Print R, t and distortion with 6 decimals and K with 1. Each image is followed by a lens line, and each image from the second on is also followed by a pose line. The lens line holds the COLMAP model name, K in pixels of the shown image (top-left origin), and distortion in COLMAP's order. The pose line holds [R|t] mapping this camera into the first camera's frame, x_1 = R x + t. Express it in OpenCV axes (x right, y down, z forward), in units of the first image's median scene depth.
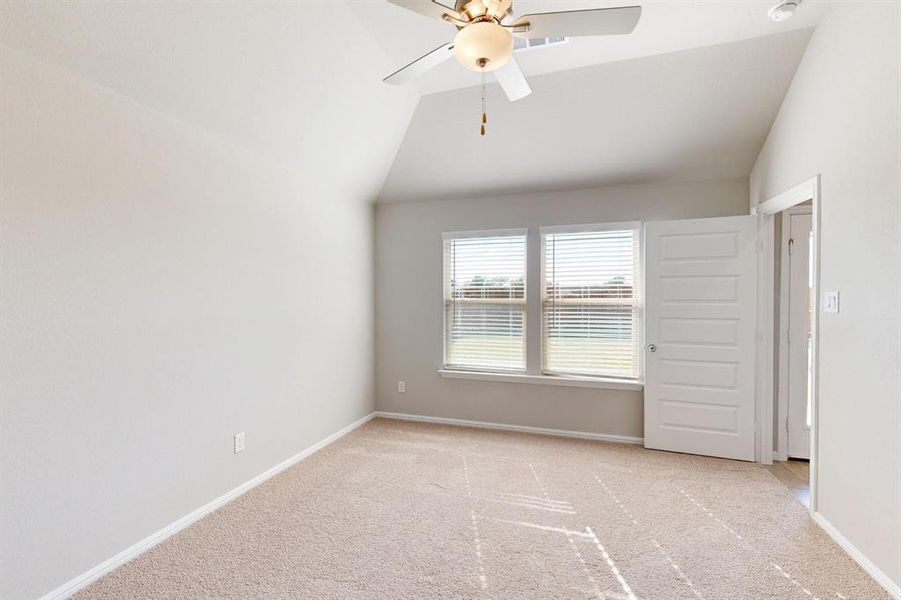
lens RADIAL K [[389.3, 0, 450.5], [0, 389.3, 300.0], [0, 0, 1]] dist [0.002781, 0.000313]
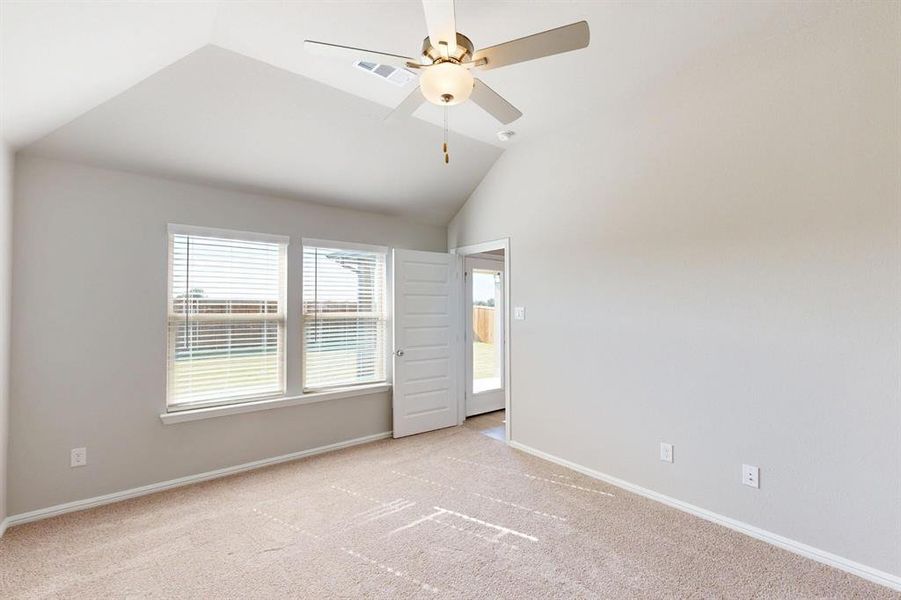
lens RADIAL K [[389.3, 0, 450.5], [0, 389.3, 300.0], [0, 0, 1]] dist [0.002781, 0.000313]
pose [[0.553222, 0.020376, 0.832784, -0.365389], [0.010885, 0.999439, -0.031685, -0.001492], [-0.832962, 0.026594, 0.552690, 0.177351]]
